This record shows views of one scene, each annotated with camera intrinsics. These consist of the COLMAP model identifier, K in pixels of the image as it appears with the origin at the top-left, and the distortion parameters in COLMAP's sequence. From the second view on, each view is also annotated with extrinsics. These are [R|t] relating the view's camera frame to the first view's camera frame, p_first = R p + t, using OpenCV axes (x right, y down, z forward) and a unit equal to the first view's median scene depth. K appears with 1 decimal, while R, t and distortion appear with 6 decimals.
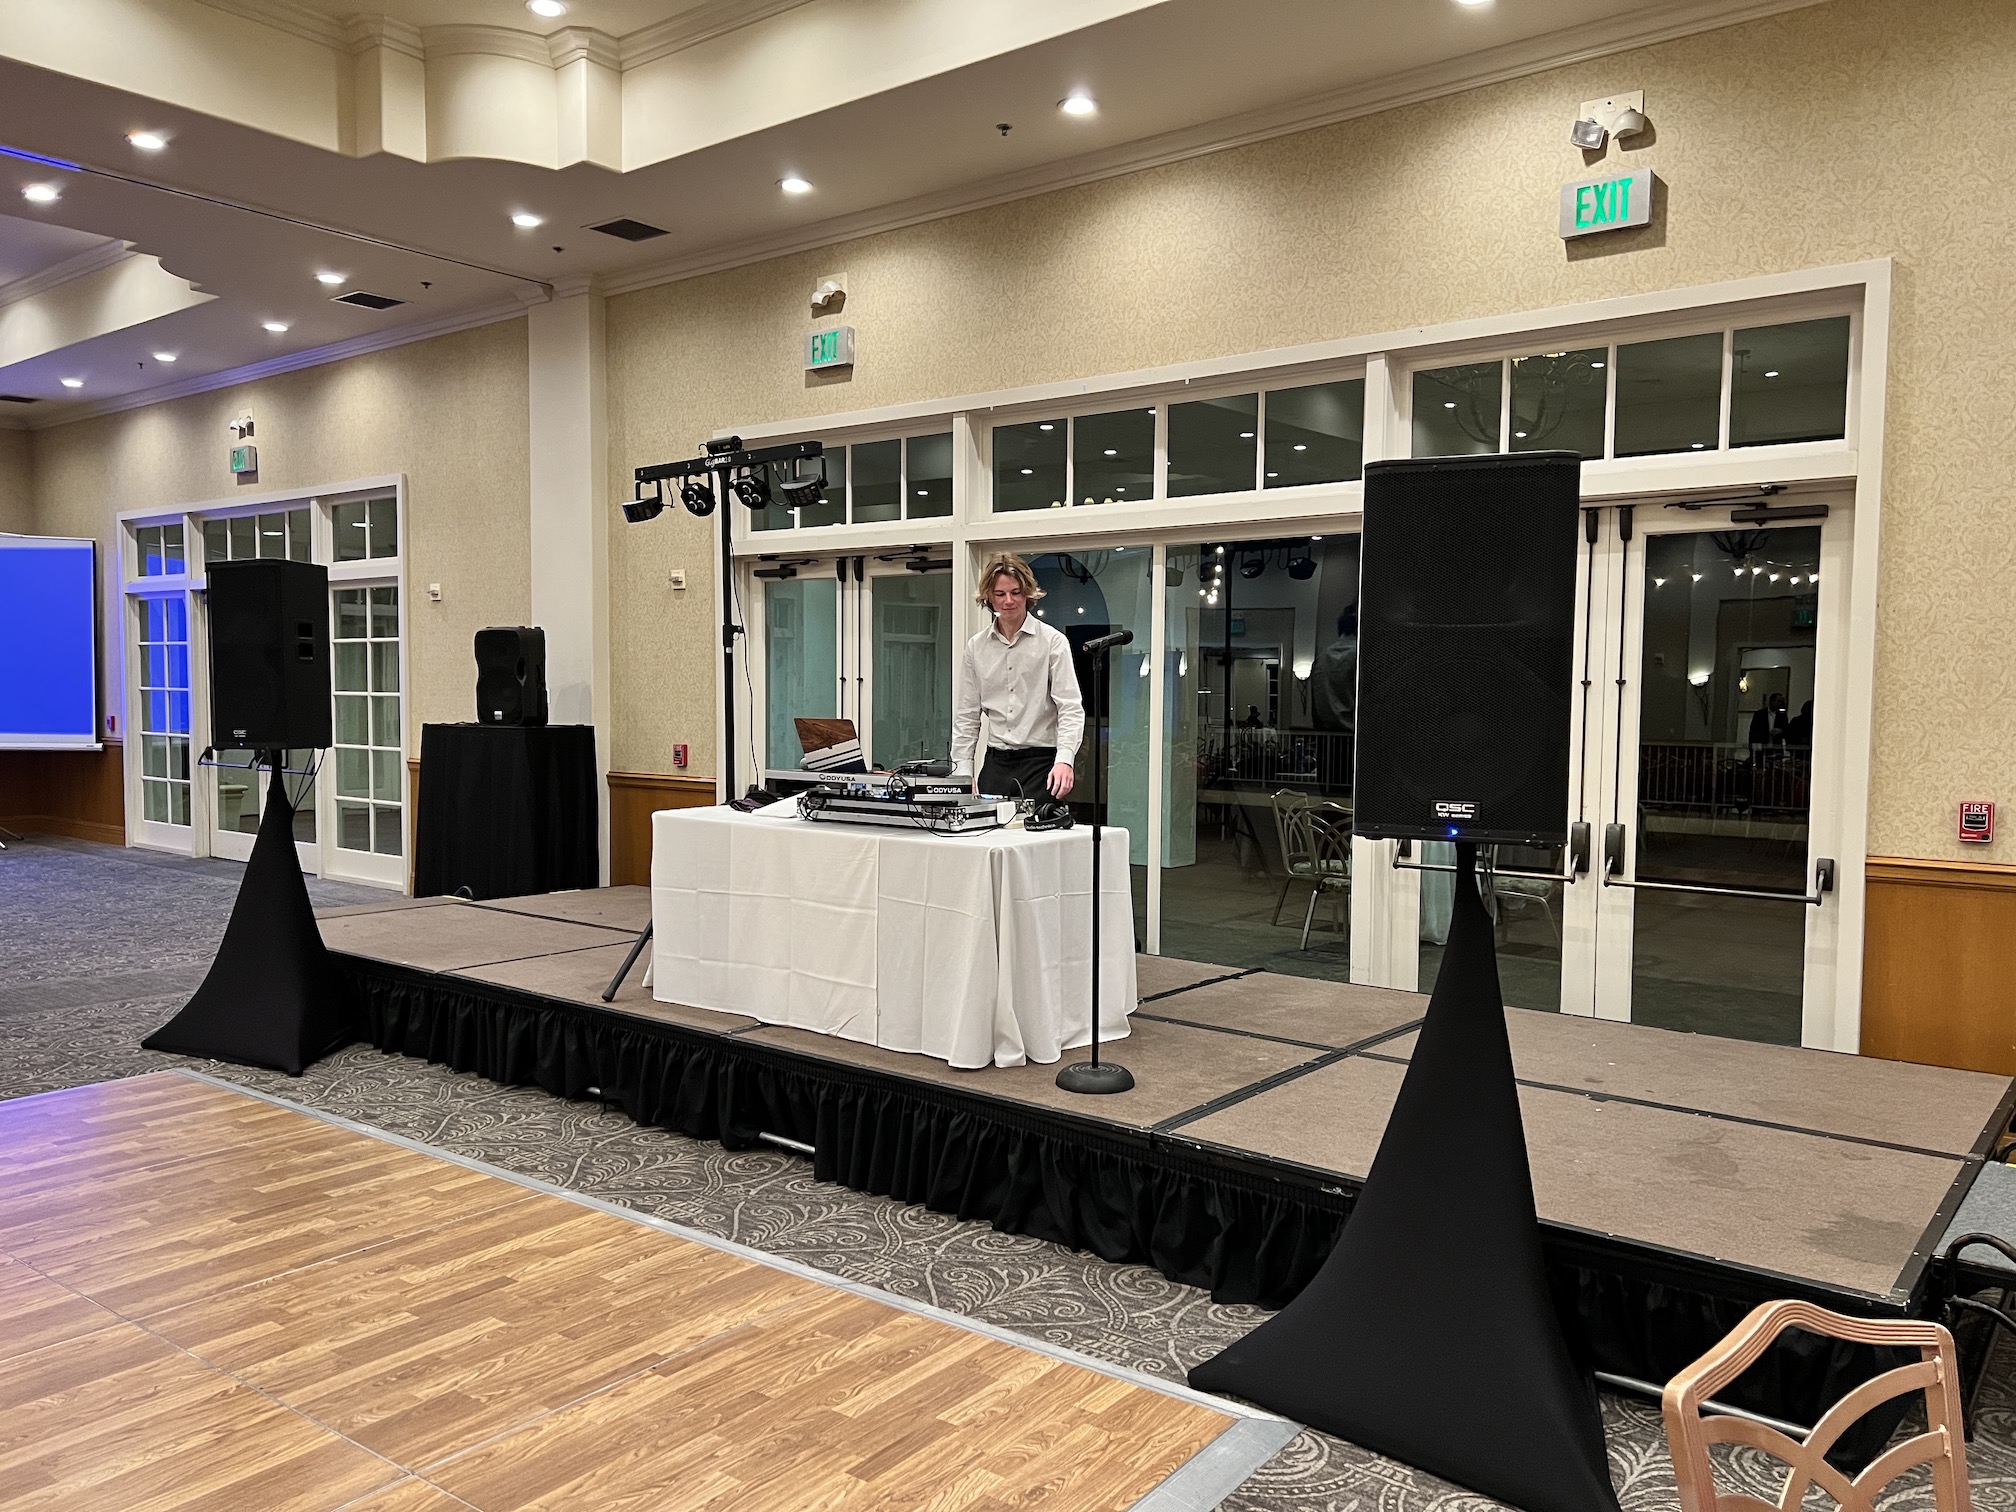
lens RADIAL K [[1503.1, 0, 1002.9], [0, 1503.1, 761.9], [0, 0, 1]] dist [-0.029365, -0.006921]
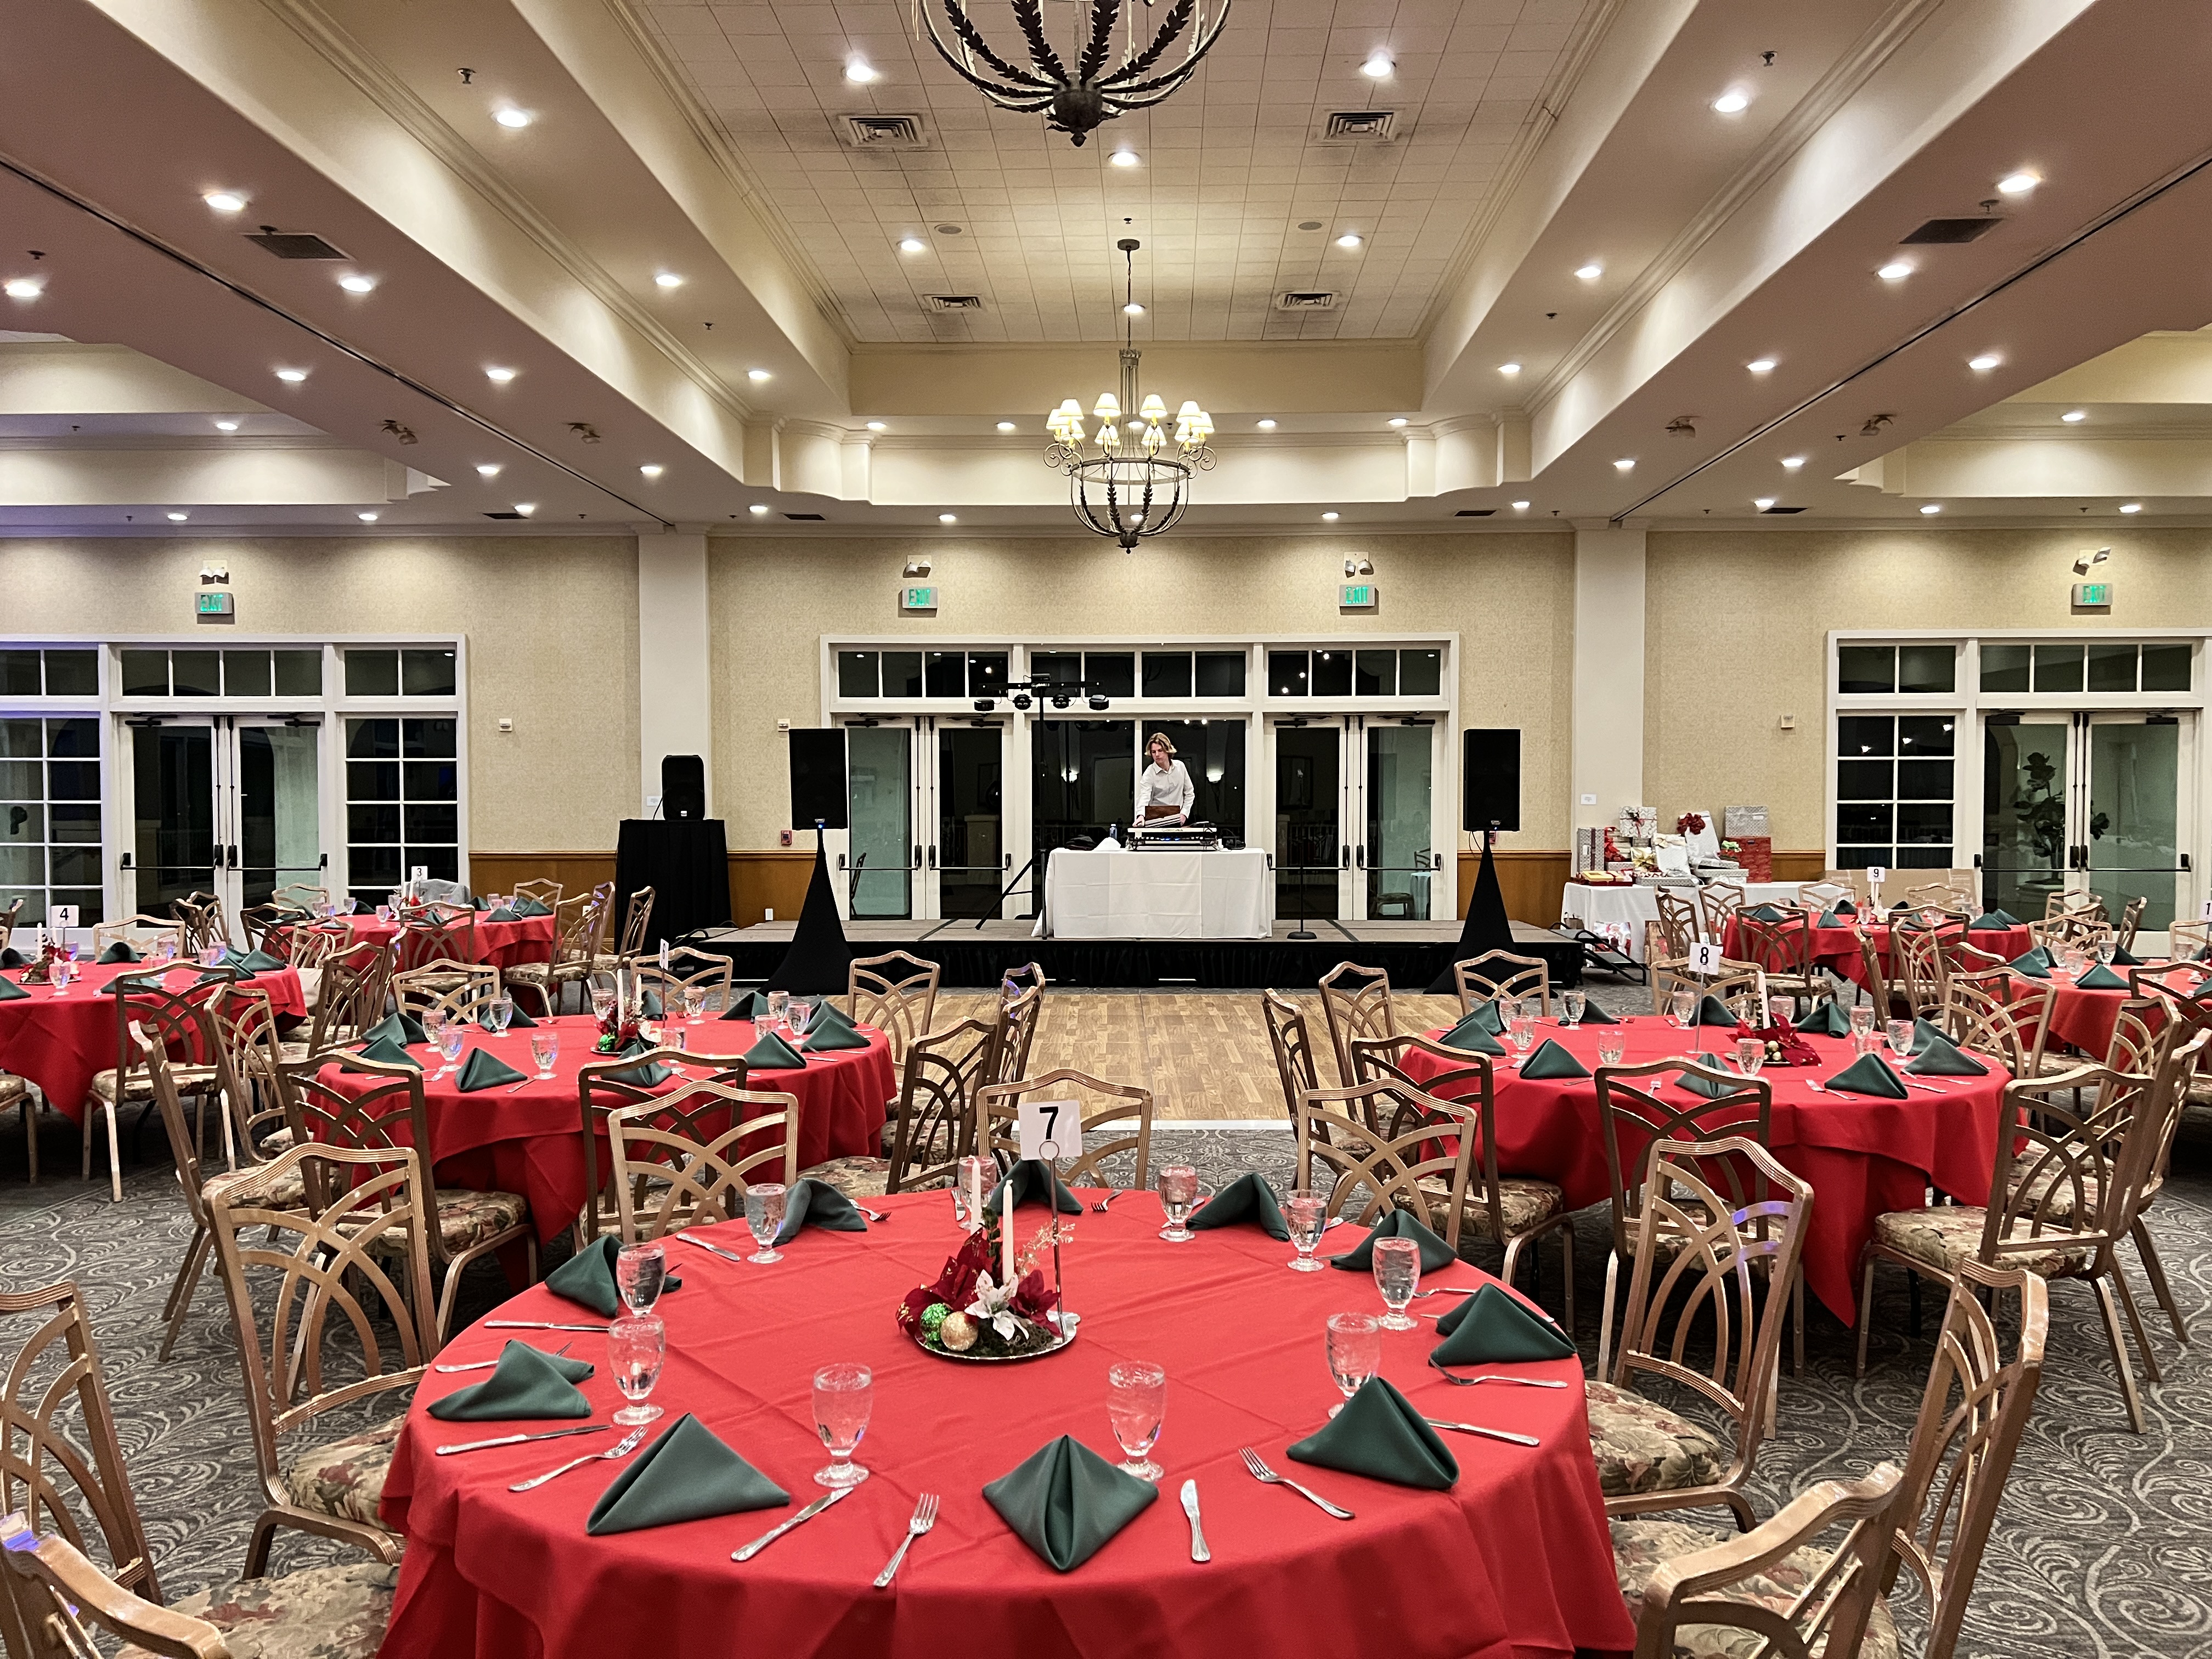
lens RADIAL K [[1649.2, 0, 1113.0], [0, 1649.2, 829.2], [0, 0, 1]] dist [-0.029365, -0.006921]
pose [[0.790859, -0.025483, 0.611468, -1.116527], [0.039330, 0.999184, -0.009228, 0.019005], [-0.610733, 0.031347, 0.791216, -0.640433]]
